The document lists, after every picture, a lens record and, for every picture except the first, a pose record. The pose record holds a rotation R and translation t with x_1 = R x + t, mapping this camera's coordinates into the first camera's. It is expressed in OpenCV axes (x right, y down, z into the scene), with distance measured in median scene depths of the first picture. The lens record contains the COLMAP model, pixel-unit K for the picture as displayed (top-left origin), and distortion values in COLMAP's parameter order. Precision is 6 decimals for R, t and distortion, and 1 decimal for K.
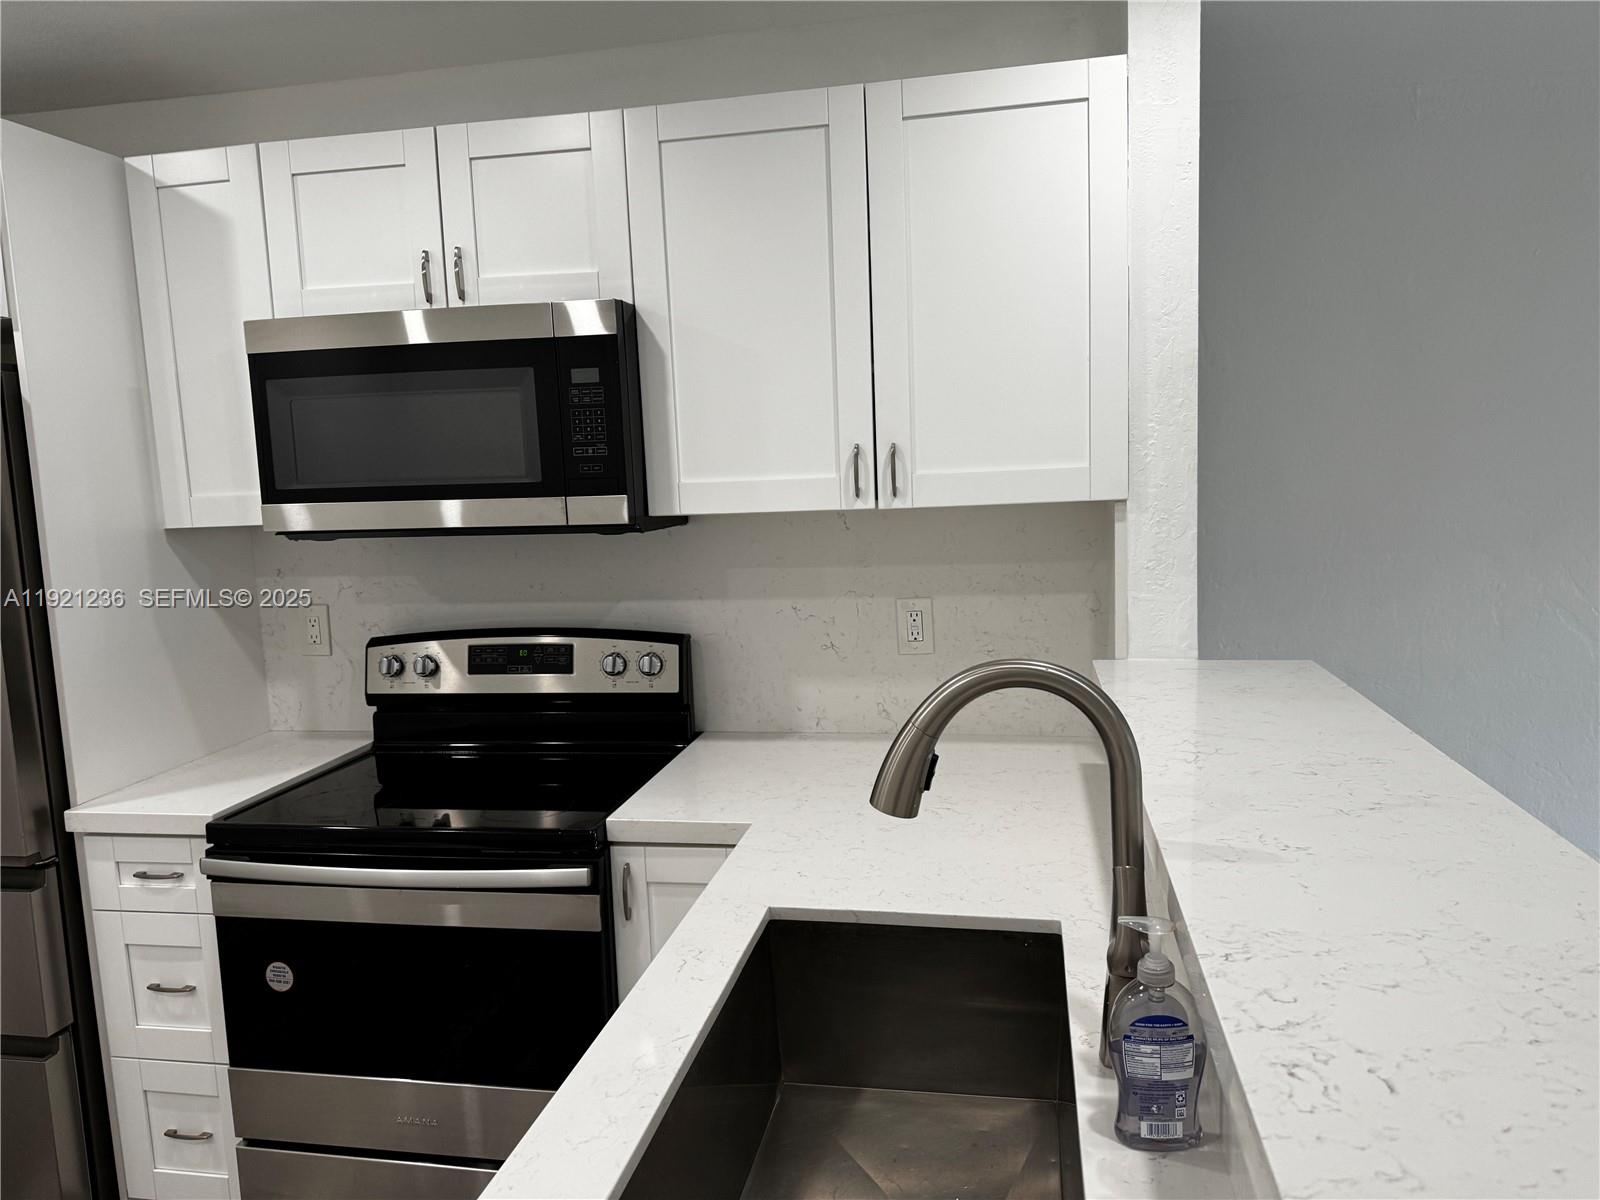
lens RADIAL K [[1144.0, 0, 805.2], [0, 1144.0, 604.1], [0, 0, 1]] dist [0.072286, -0.101324]
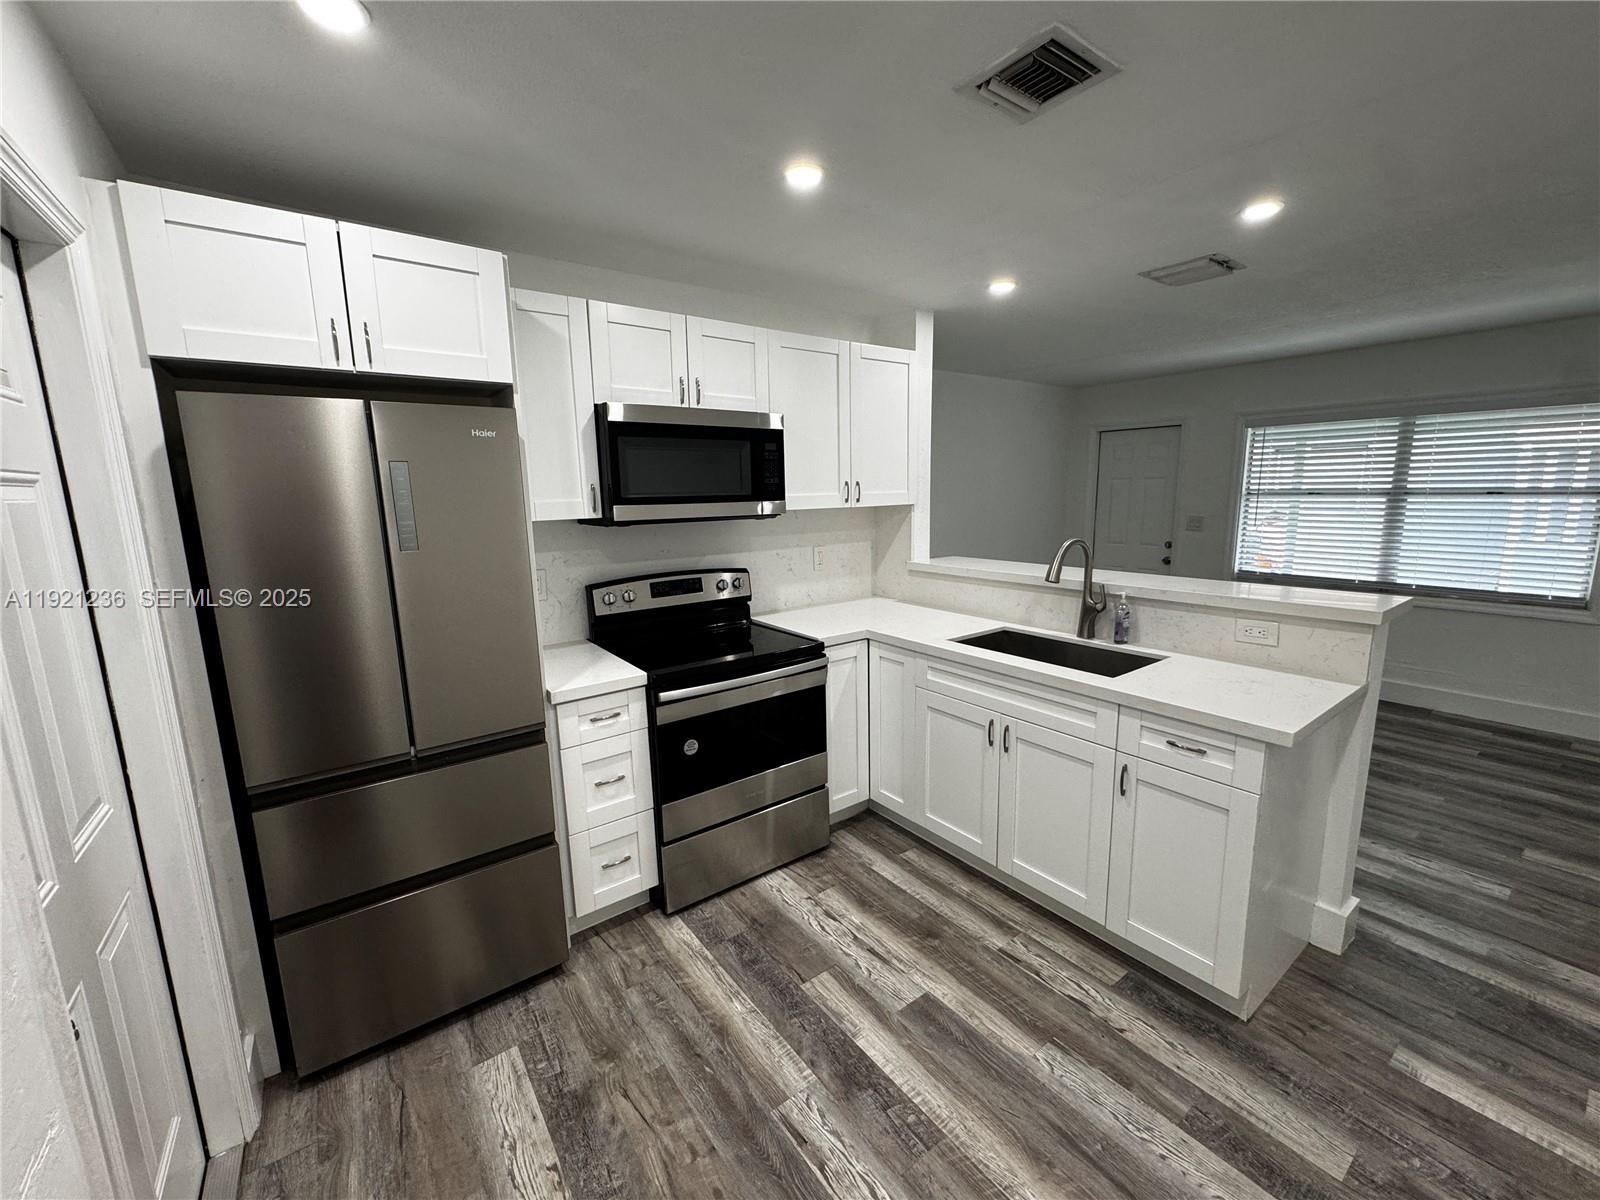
lens RADIAL K [[639.6, 0, 798.9], [0, 639.6, 597.2], [0, 0, 1]] dist [-0.003573, -0.000231]
pose [[0.672792, -0.099424, 0.733121, -1.045299], [0.086084, 0.994718, 0.055901, 0.024824], [-0.734807, 0.025500, 0.677797, 0.125785]]
